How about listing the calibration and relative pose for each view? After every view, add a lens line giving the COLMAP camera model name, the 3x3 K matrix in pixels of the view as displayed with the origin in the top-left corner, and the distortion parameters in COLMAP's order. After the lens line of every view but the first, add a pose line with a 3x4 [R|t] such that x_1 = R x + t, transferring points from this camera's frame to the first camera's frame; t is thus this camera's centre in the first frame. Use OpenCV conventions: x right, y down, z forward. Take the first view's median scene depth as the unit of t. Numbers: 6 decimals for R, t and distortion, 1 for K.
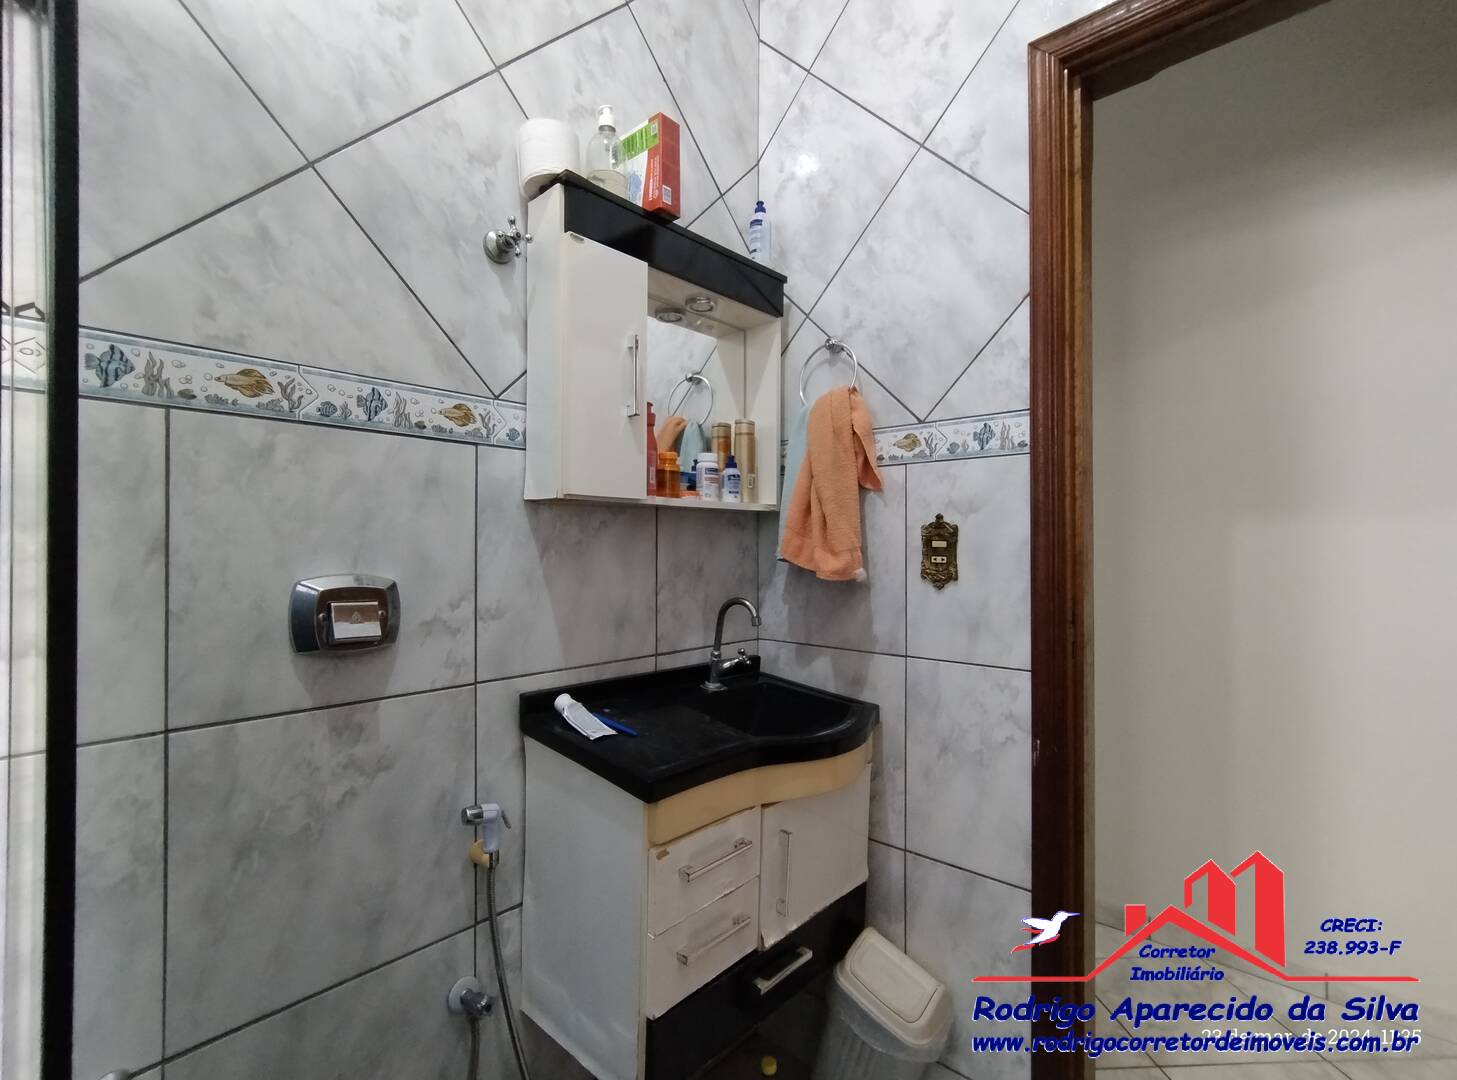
lens RADIAL K [[664.5, 0, 722.6], [0, 664.5, 541.5], [0, 0, 1]] dist [0.000052, 0.001928]
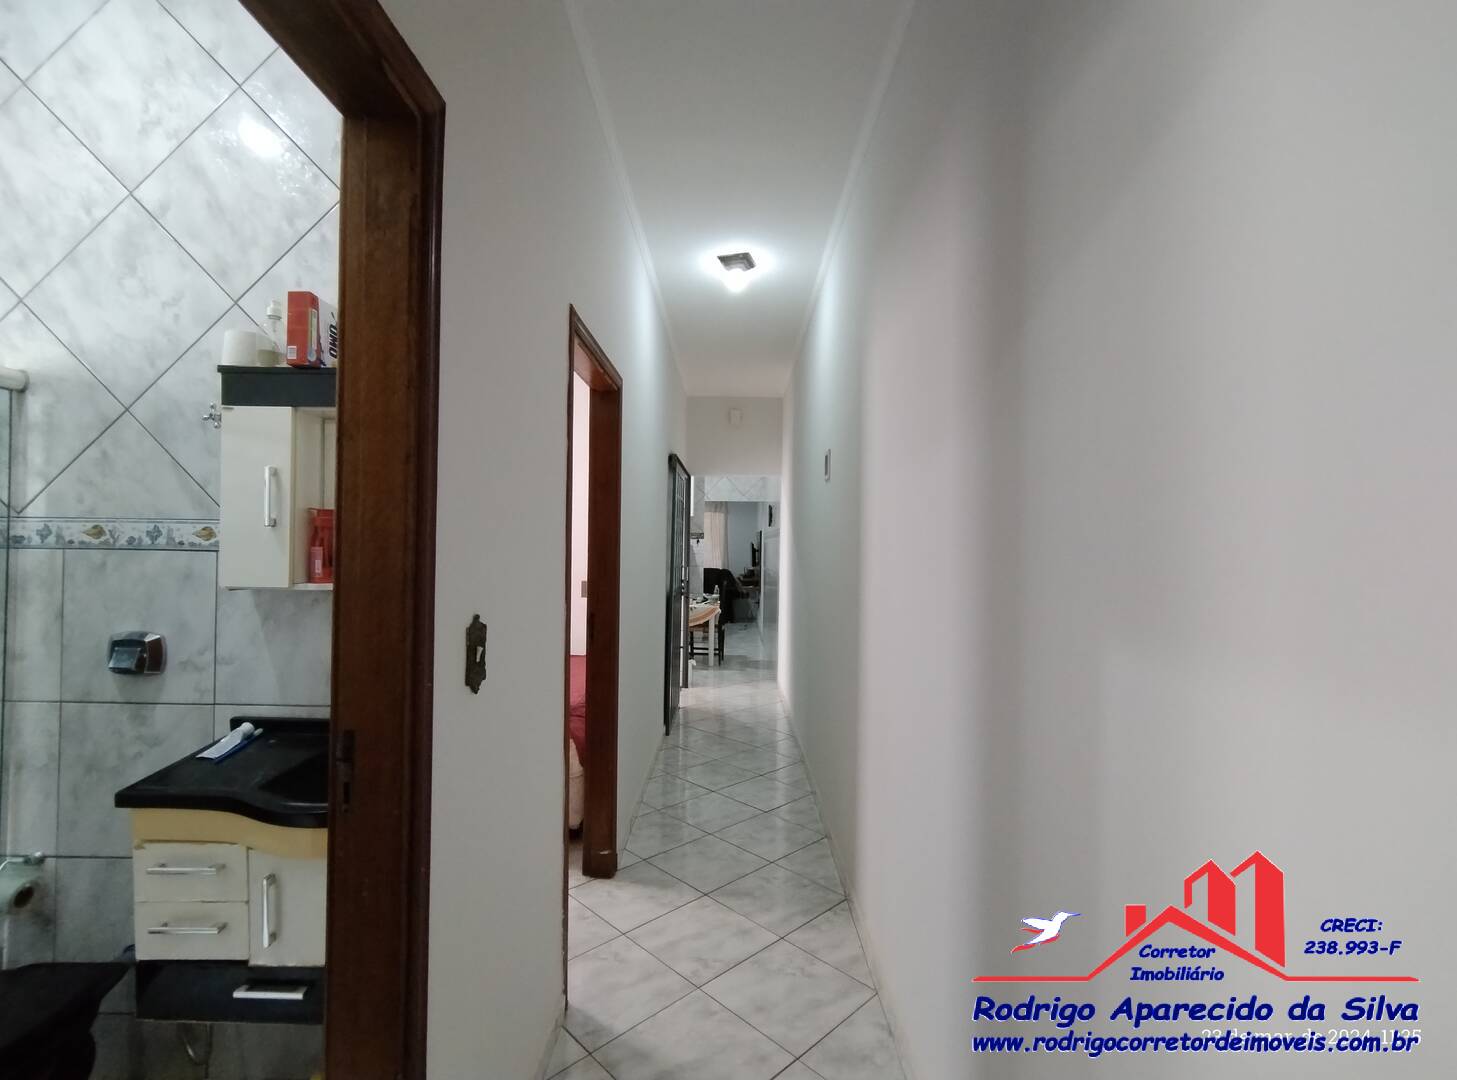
lens RADIAL K [[664.5, 0, 725.9], [0, 664.5, 542.4], [0, 0, 1]] dist [0.000052, 0.001928]
pose [[0.673637, 0.003069, -0.739056, 1.787475], [-0.007887, 0.999964, -0.003036, -0.192420], [0.739020, 0.007874, 0.673637, 0.935728]]
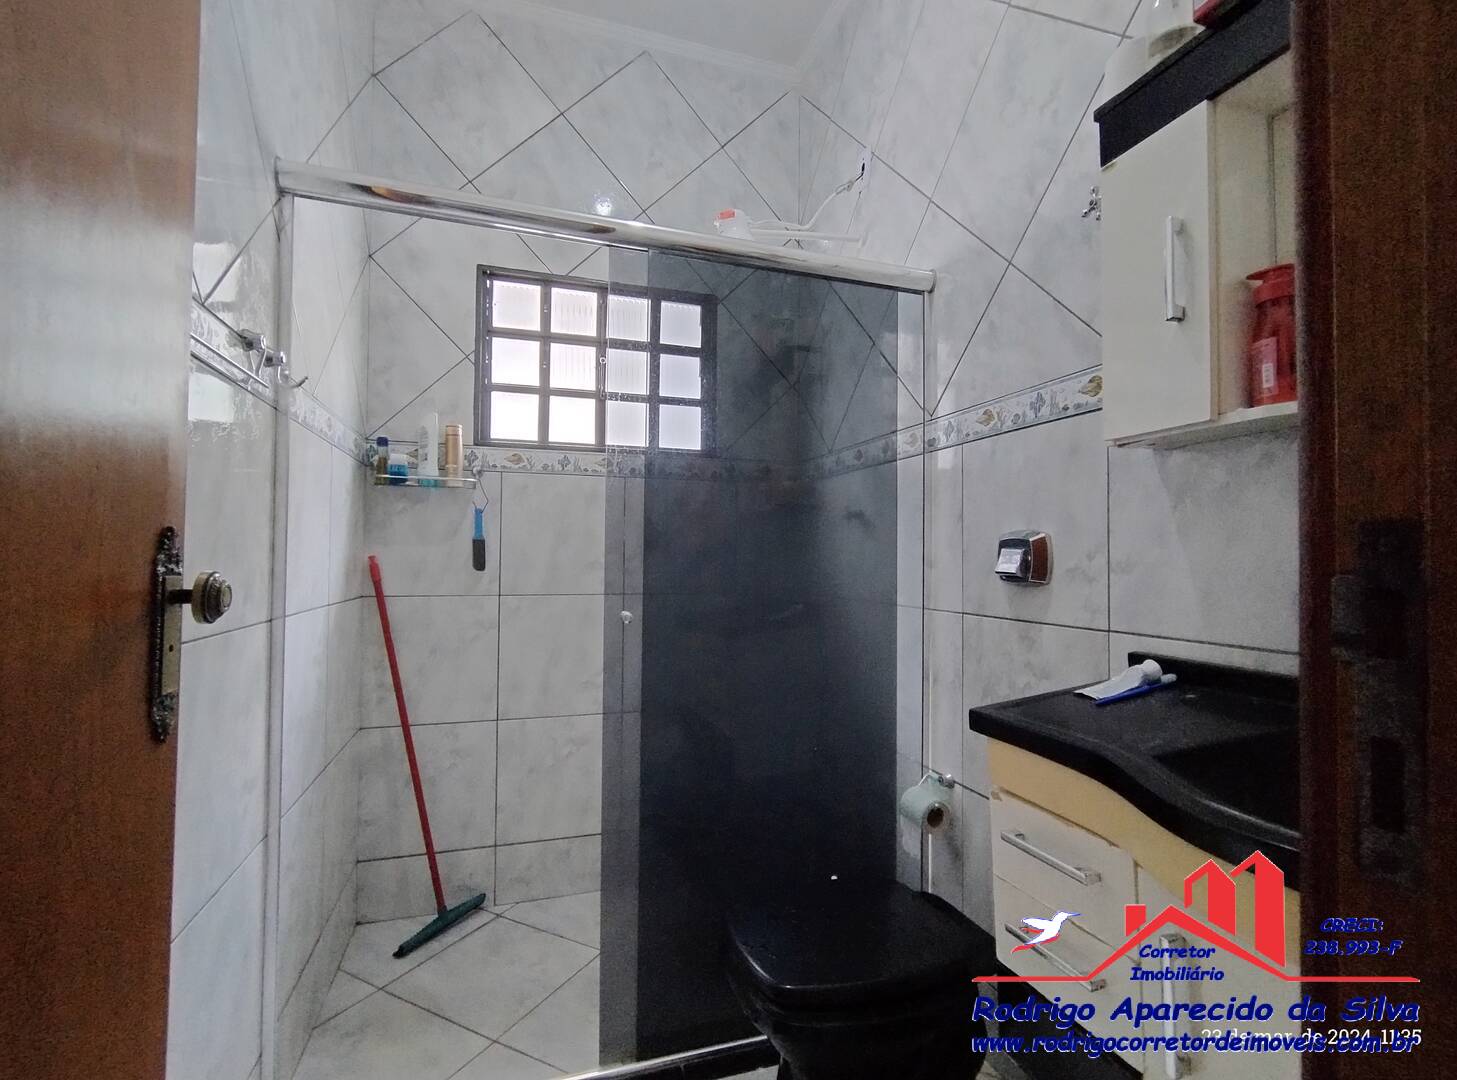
lens RADIAL K [[664.5, 0, 726.8], [0, 664.5, 544.7], [0, 0, 1]] dist [0.000052, 0.001928]
pose [[-0.487006, -0.024038, -0.873068, 0.963814], [-0.000509, 0.999629, -0.027239, 0.116939], [0.873398, -0.012822, -0.486838, 1.106847]]
